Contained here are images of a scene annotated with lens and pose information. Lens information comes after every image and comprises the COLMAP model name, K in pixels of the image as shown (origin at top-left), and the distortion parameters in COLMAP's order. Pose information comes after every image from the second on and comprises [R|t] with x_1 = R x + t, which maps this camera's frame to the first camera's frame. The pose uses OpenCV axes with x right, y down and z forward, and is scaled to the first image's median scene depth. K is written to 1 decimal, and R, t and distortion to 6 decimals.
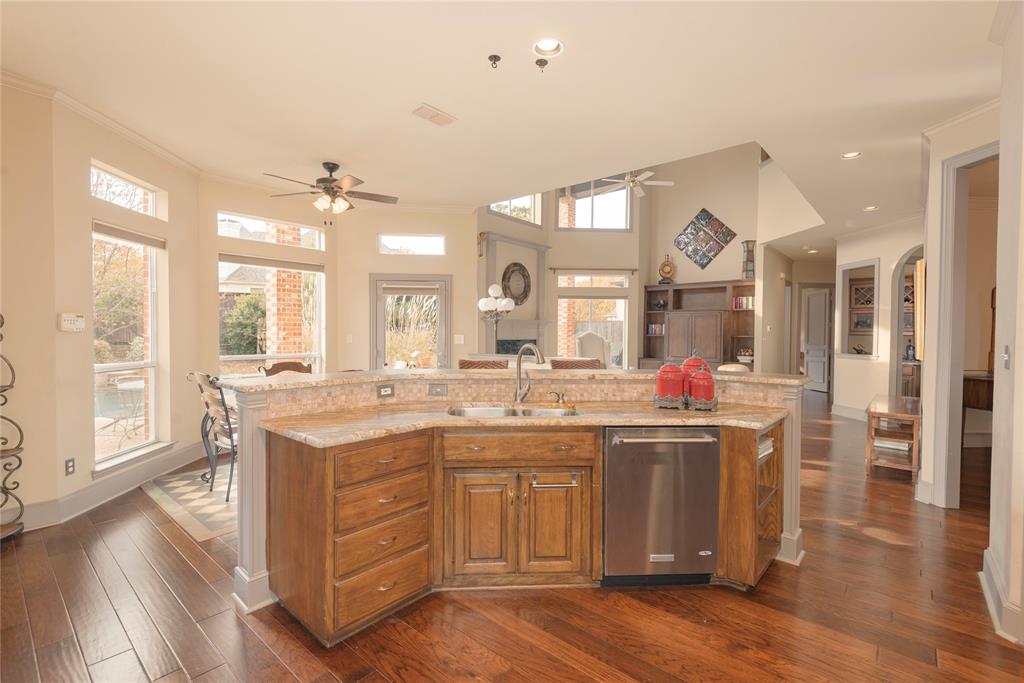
lens RADIAL K [[458.8, 0, 512.8], [0, 458.8, 340.1], [0, 0, 1]] dist [0.038346, -0.028306]
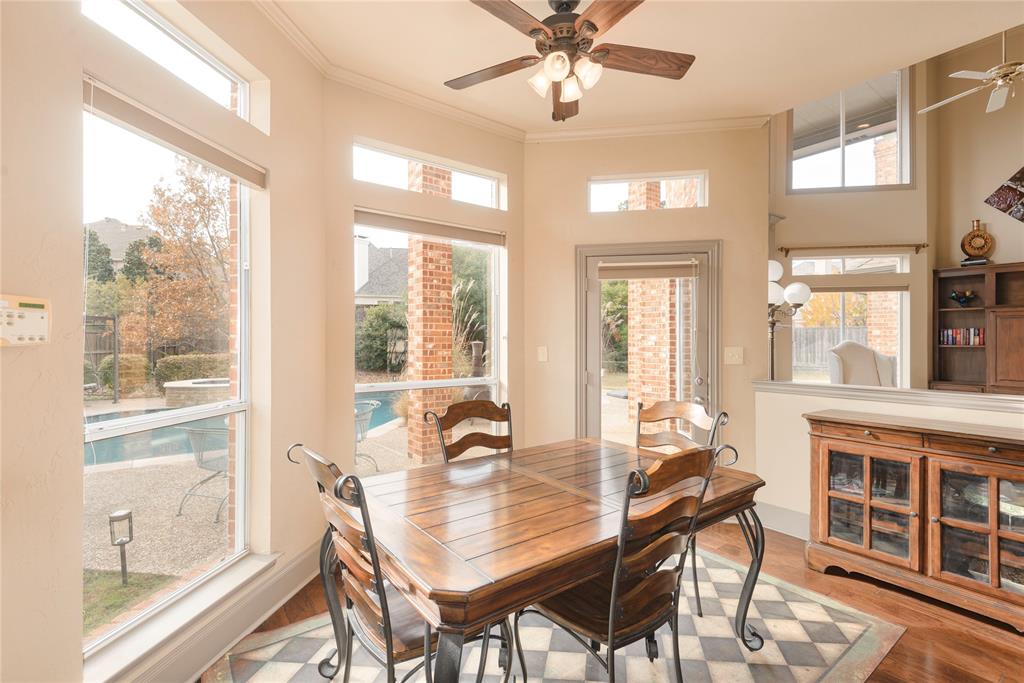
lens RADIAL K [[458.8, 0, 512.8], [0, 458.8, 340.1], [0, 0, 1]] dist [0.038346, -0.028306]
pose [[0.974875, -0.006268, -0.222666, -0.167918], [0.001036, 0.999721, -0.023605, -0.004509], [0.222752, 0.022781, 0.974609, 0.259523]]
